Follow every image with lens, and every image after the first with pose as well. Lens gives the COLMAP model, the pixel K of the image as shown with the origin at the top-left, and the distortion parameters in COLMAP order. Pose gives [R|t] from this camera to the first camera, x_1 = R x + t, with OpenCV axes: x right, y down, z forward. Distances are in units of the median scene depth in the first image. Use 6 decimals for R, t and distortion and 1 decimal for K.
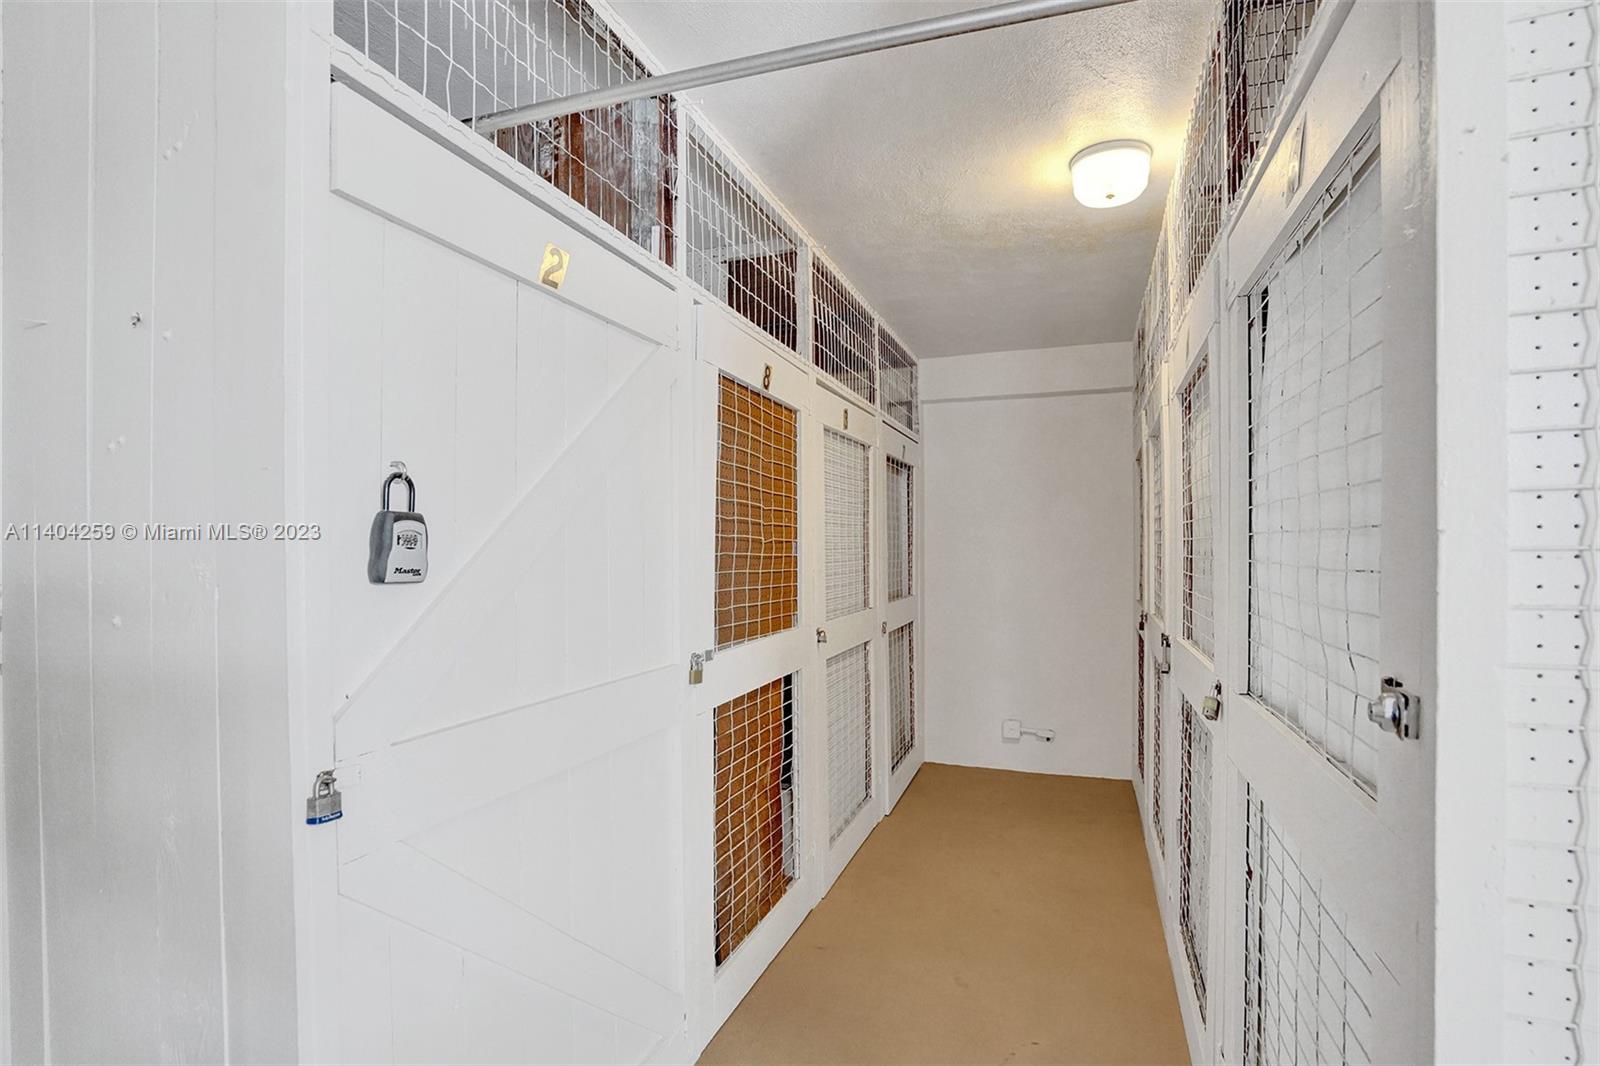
lens RADIAL K [[768.5, 0, 797.9], [0, 768.5, 538.4], [0, 0, 1]] dist [-0.057812, 0.020506]
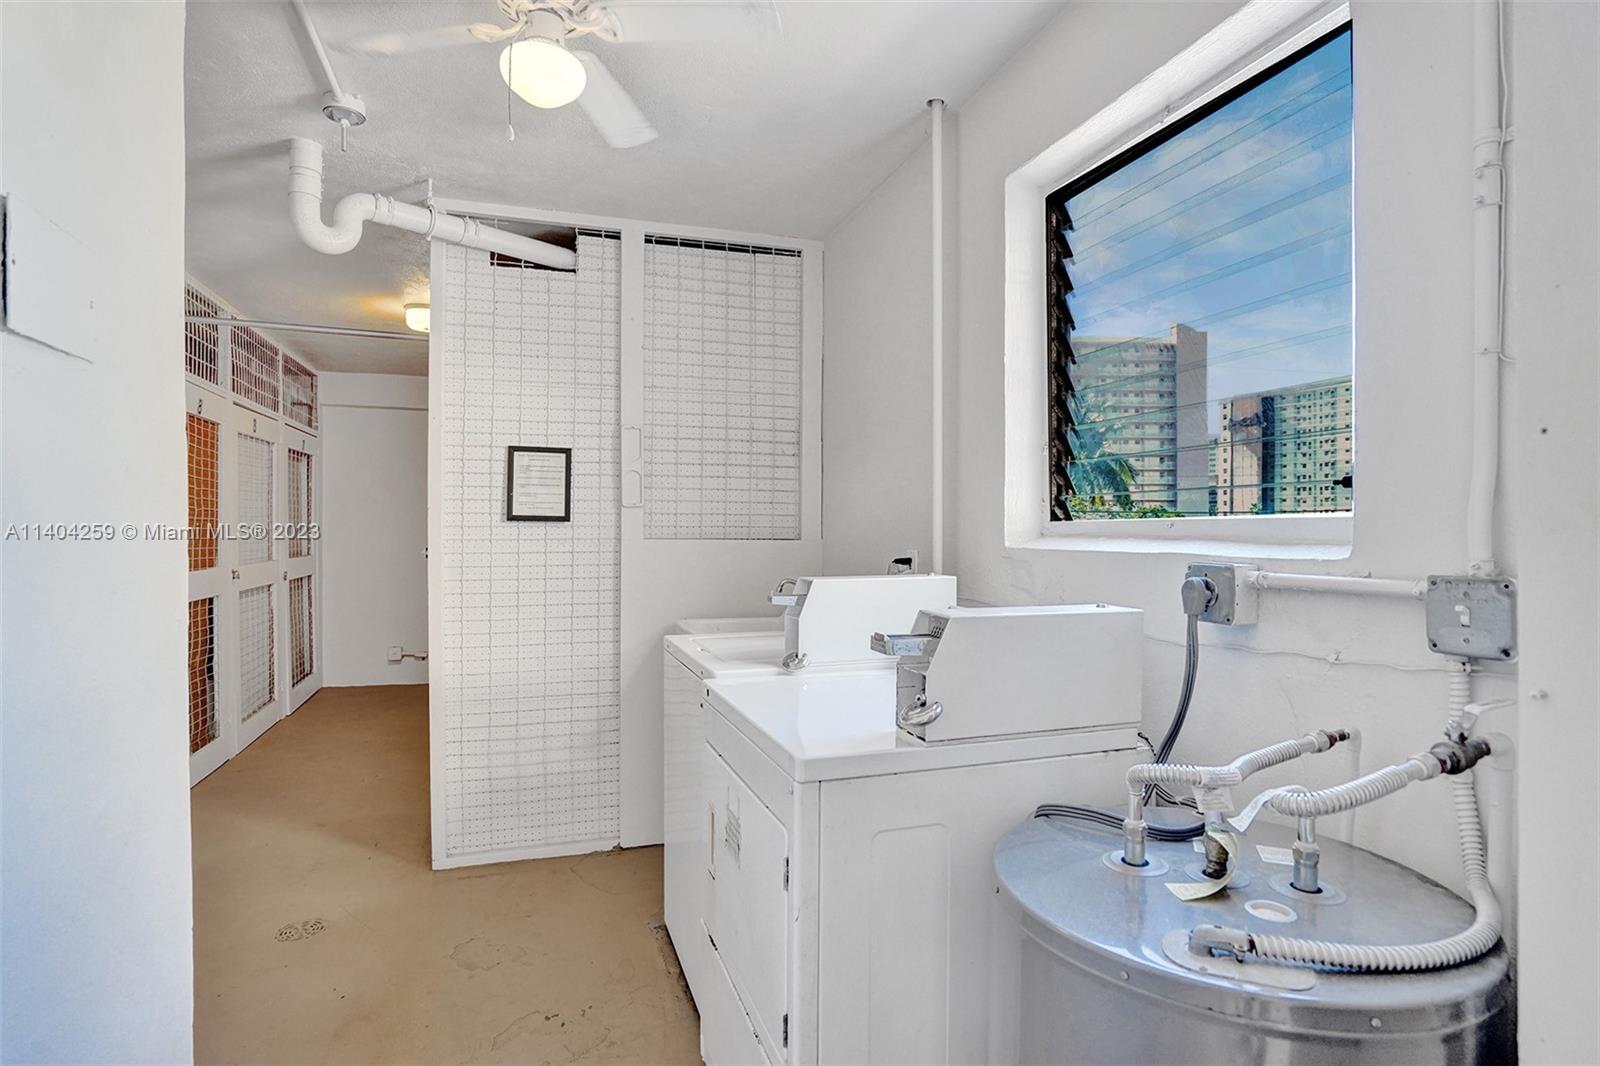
lens RADIAL K [[798.9, 0, 801.3], [0, 798.9, 526.4], [0, 0, 1]] dist [-0.018460, 0.000298]
pose [[0.772908, 0.003355, 0.634509, -0.074997], [-0.010767, 0.999911, 0.007828, 0.007804], [-0.634426, -0.012883, 0.772876, -0.690322]]
